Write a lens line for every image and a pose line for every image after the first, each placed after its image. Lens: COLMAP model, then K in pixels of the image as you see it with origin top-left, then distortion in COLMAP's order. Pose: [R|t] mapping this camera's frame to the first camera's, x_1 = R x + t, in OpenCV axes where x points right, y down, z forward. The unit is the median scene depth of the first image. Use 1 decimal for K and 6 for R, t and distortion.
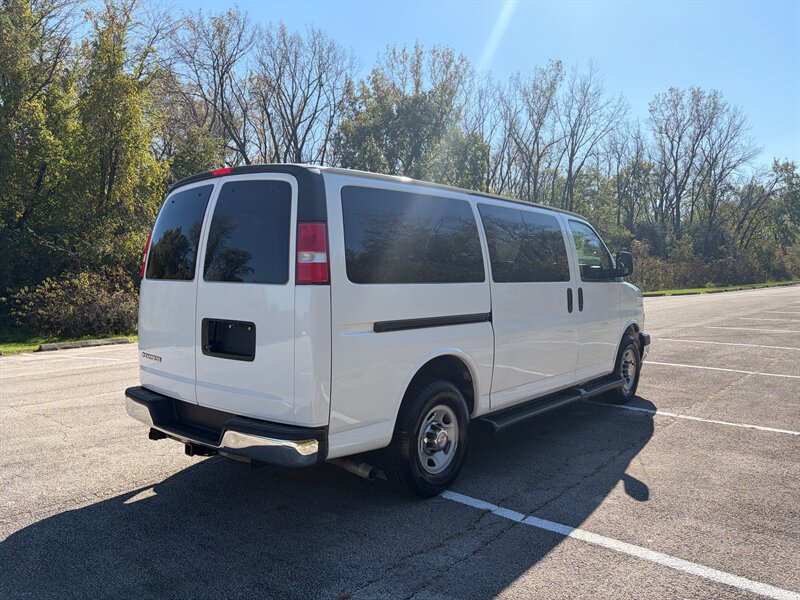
lens RADIAL K [[609.4, 0, 394.0], [0, 609.4, 303.7], [0, 0, 1]] dist [0.007657, -0.003112]
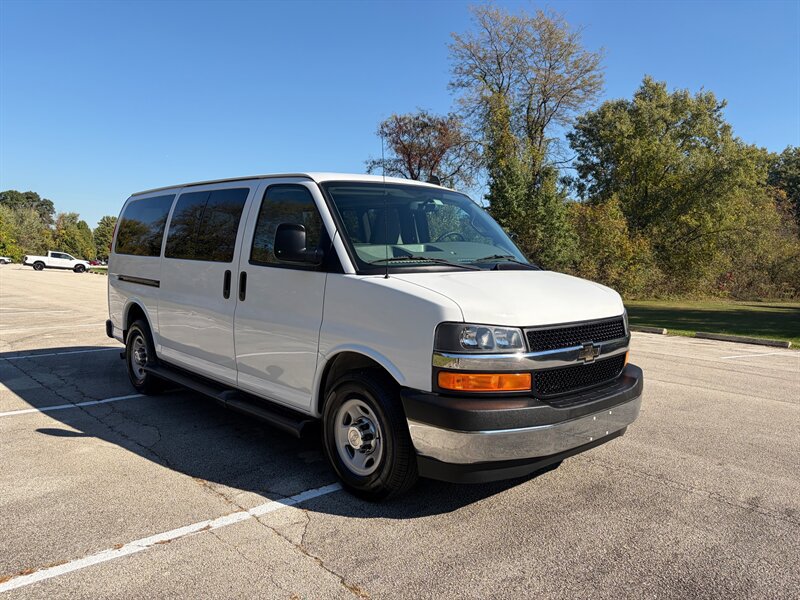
lens RADIAL K [[609.4, 0, 394.0], [0, 609.4, 303.7], [0, 0, 1]] dist [0.007657, -0.003112]
pose [[-0.110998, 0.079827, -0.990609, 1.405405], [-0.082093, 0.992626, 0.089188, -0.093675], [0.990424, 0.091221, -0.103626, 1.625280]]
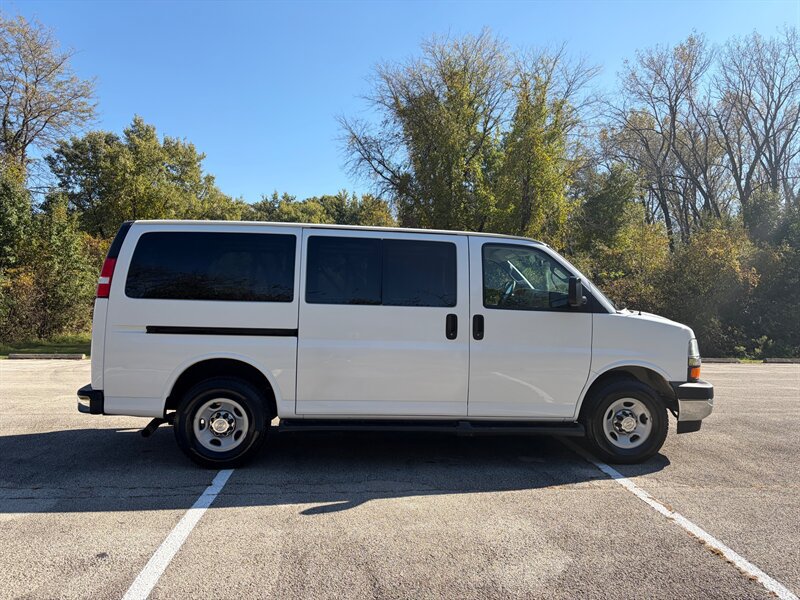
lens RADIAL K [[609.4, 0, 394.0], [0, 609.4, 303.7], [0, 0, 1]] dist [0.007657, -0.003112]
pose [[0.742912, 0.019888, -0.669093, 1.057860], [-0.057320, 0.997777, -0.033987, -0.004689], [0.666930, 0.063602, 0.742401, 0.254531]]
